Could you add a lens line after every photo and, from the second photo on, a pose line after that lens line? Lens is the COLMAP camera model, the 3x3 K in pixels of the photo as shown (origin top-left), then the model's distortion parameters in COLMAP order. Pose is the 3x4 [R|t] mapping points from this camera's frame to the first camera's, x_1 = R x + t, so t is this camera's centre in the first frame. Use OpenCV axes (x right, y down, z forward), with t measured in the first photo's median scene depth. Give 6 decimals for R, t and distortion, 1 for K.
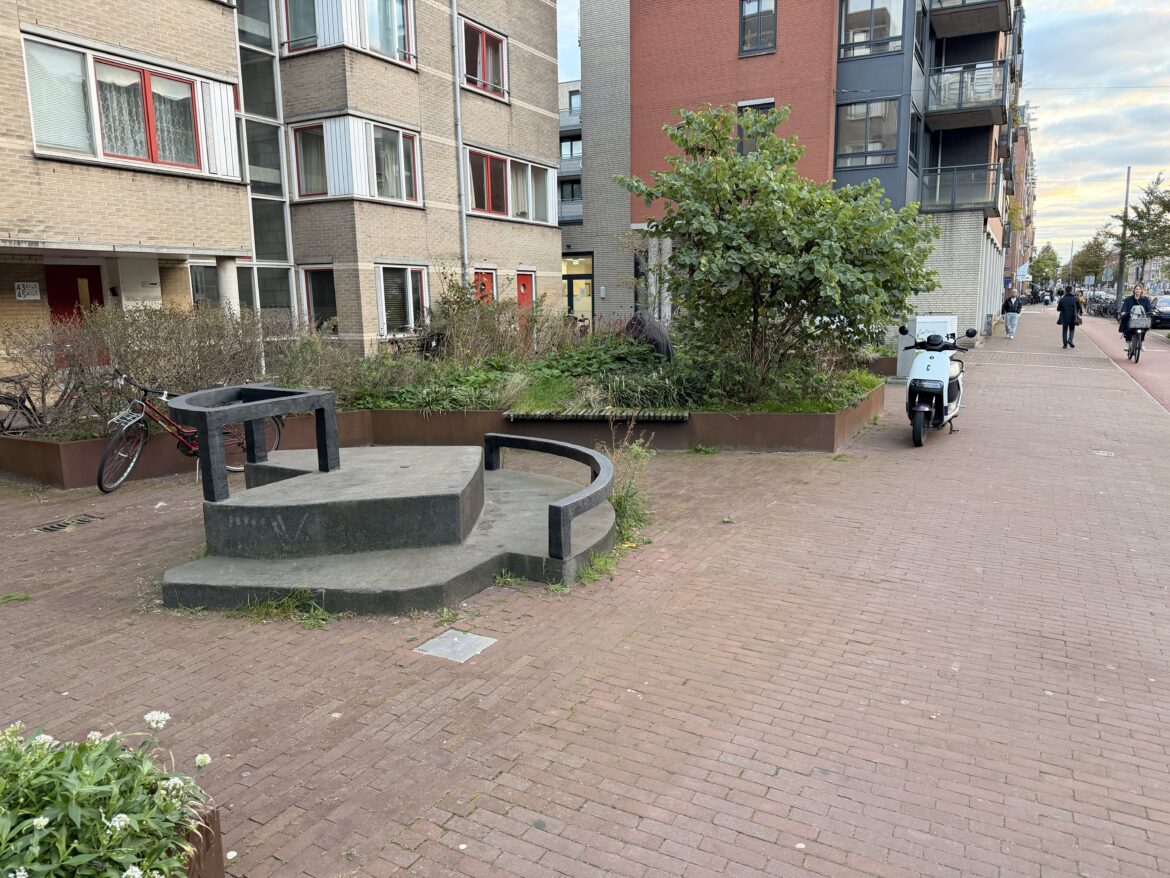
lens RADIAL K [[816.8, 0, 588.7], [0, 816.8, 440.3], [0, 0, 1]] dist [0.033043, -0.029527]
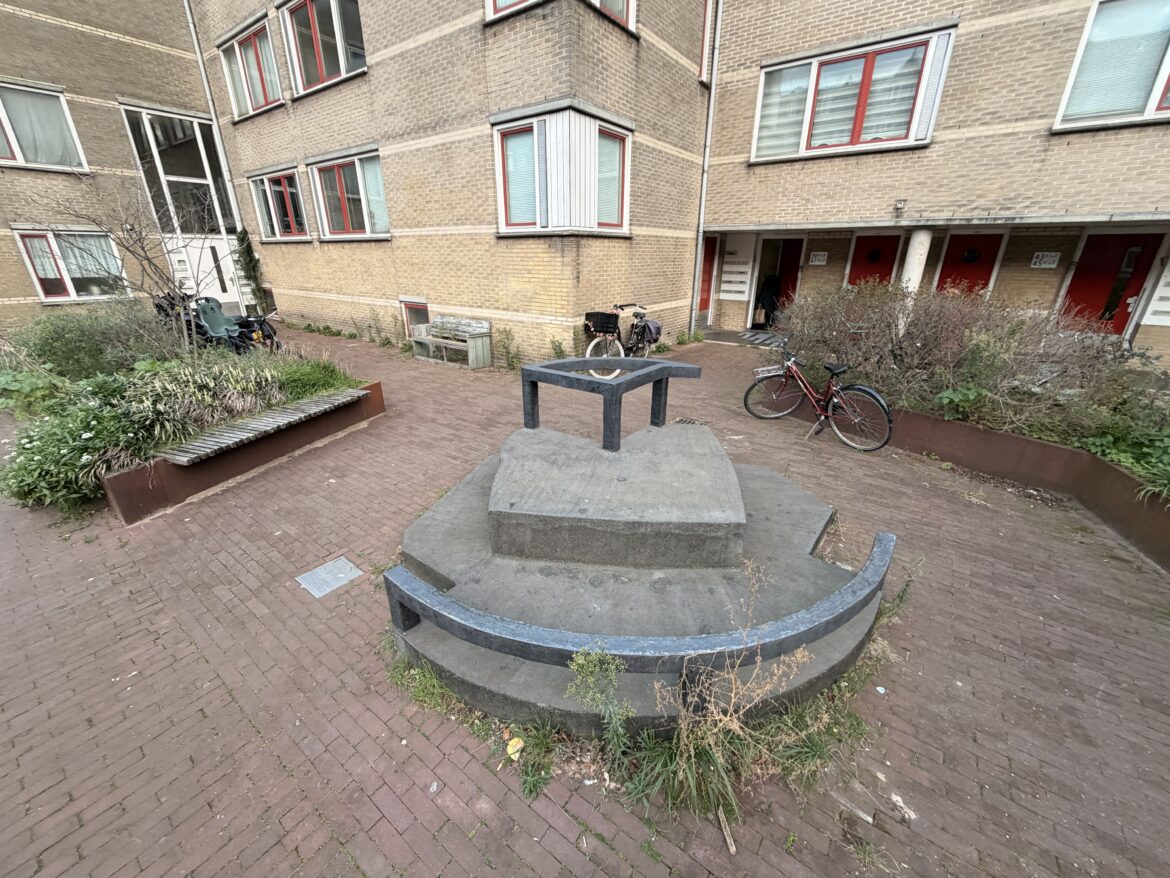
lens RADIAL K [[462.8, 0, 583.5], [0, 462.8, 441.6], [0, 0, 1]] dist [-0.003305, 0.000612]
pose [[-0.147512, 0.387514, -0.909985, 0.095652], [-0.173230, 0.895706, 0.409515, -0.082350], [0.973772, 0.218045, -0.064998, 0.359148]]
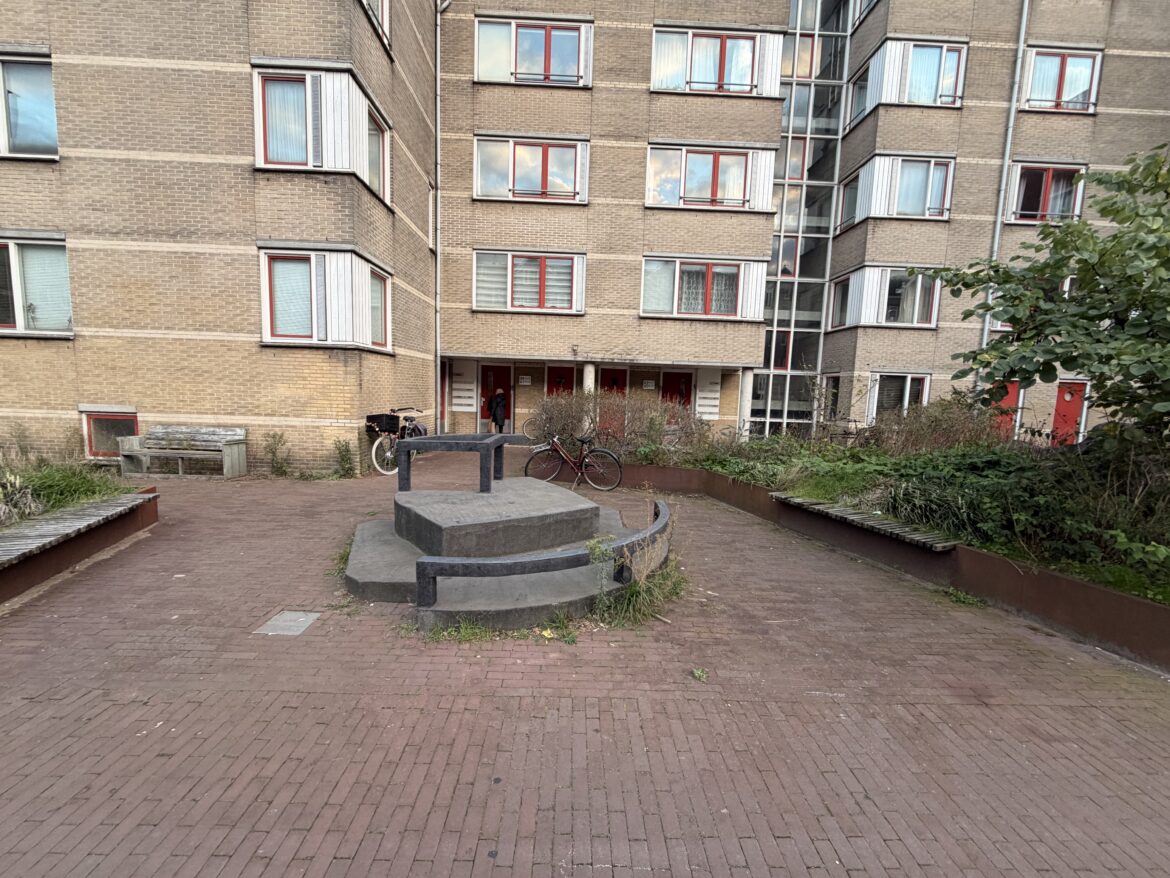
lens RADIAL K [[462.8, 0, 585.2], [0, 462.8, 442.5], [0, 0, 1]] dist [-0.003305, 0.000612]
pose [[0.488687, 0.132410, -0.862353, 0.185250], [-0.194133, 0.980140, 0.040483, -0.046166], [0.850586, 0.147627, 0.504687, 0.252789]]
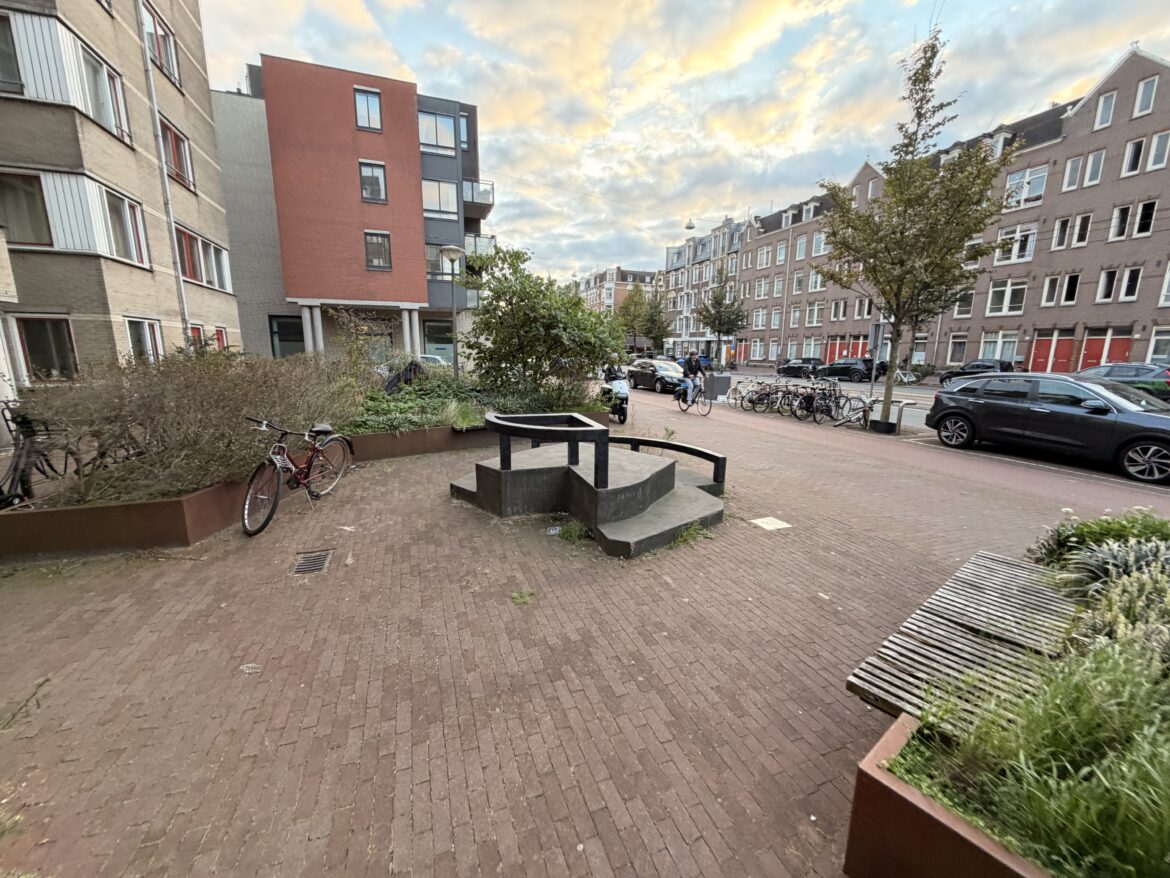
lens RADIAL K [[462.8, 0, 583.1], [0, 462.8, 436.1], [0, 0, 1]] dist [-0.003305, 0.000612]
pose [[0.673444, -0.115377, 0.730179, -0.338360], [0.110137, 0.992381, 0.055229, -0.022552], [-0.730988, 0.043226, 0.681020, 0.137748]]
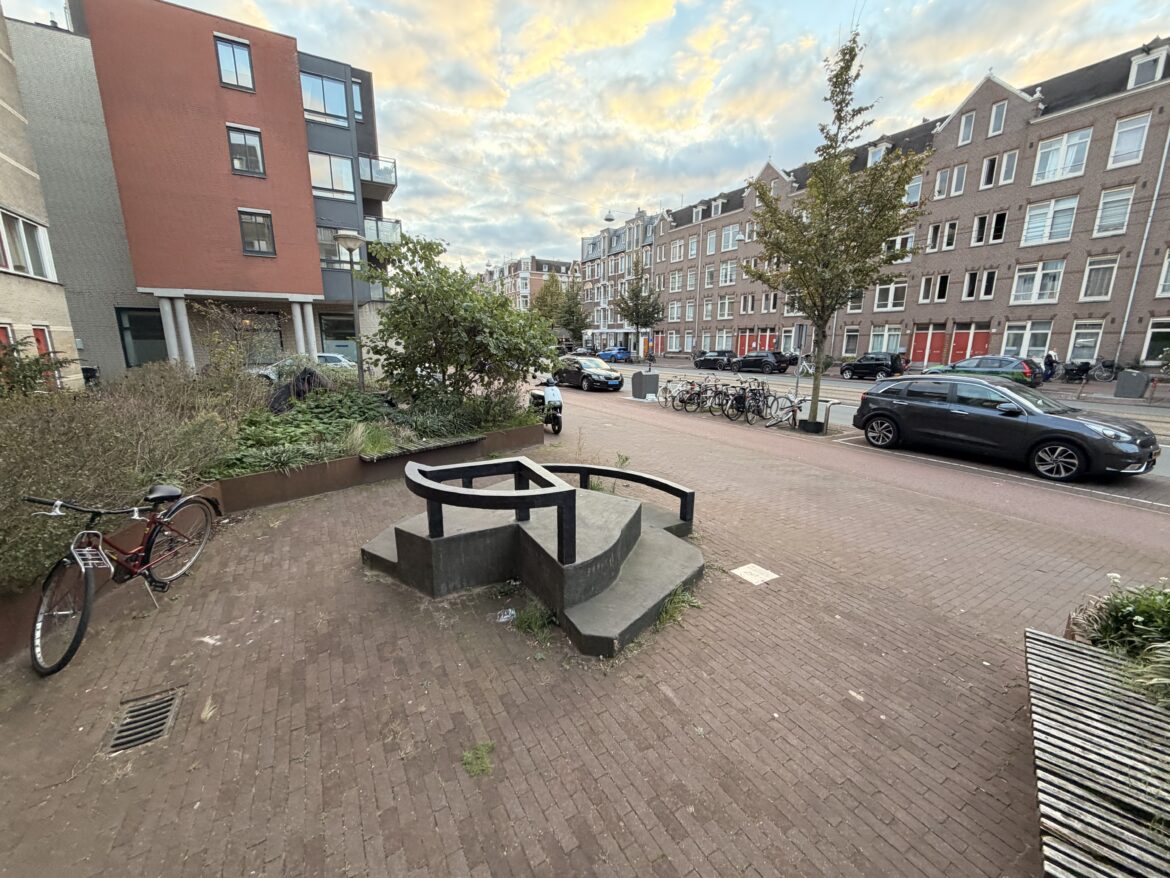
lens RADIAL K [[462.8, 0, 583.4], [0, 462.8, 436.2], [0, 0, 1]] dist [-0.003305, 0.000612]
pose [[0.532254, -0.156550, 0.831984, -0.300766], [0.136051, 0.985797, 0.098455, -0.052332], [-0.835581, 0.060790, 0.545994, 0.189483]]
